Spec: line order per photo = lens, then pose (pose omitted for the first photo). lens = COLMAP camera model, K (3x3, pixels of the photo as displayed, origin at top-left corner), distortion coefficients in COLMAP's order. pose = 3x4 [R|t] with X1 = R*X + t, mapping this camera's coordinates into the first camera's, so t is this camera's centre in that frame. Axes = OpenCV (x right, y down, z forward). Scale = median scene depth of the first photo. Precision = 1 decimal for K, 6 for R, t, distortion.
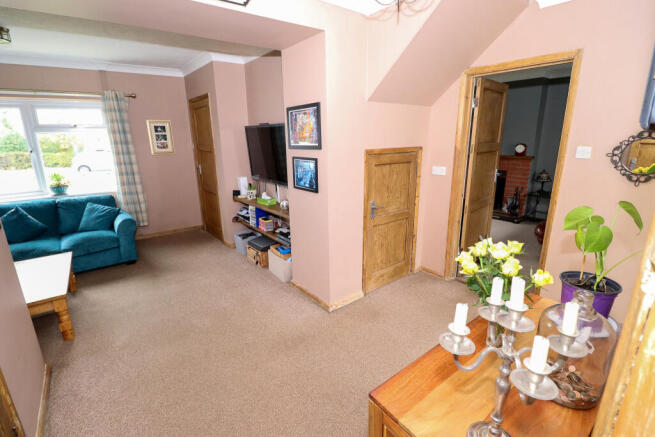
lens RADIAL K [[311.1, 0, 327.5], [0, 311.1, 218.5], [0, 0, 1]] dist [-0.001265, -0.000286]
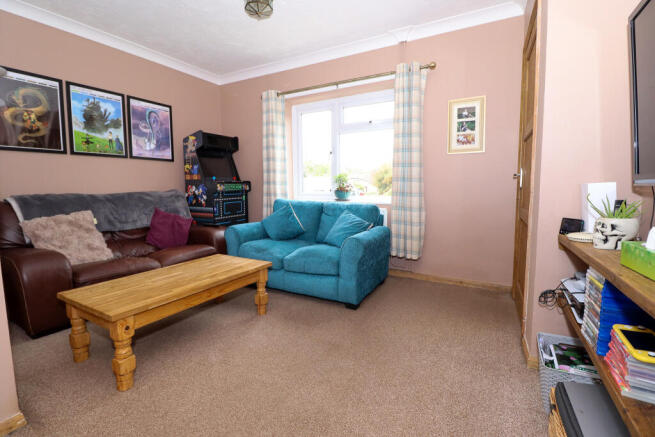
lens RADIAL K [[303.1, 0, 327.4], [0, 303.1, 210.2], [0, 0, 1]] dist [-0.000804, -0.000174]
pose [[0.392855, 0.086829, -0.915492, -0.086554], [-0.246250, 0.969109, -0.013756, -0.025995], [0.886017, 0.230844, 0.402101, 0.606670]]
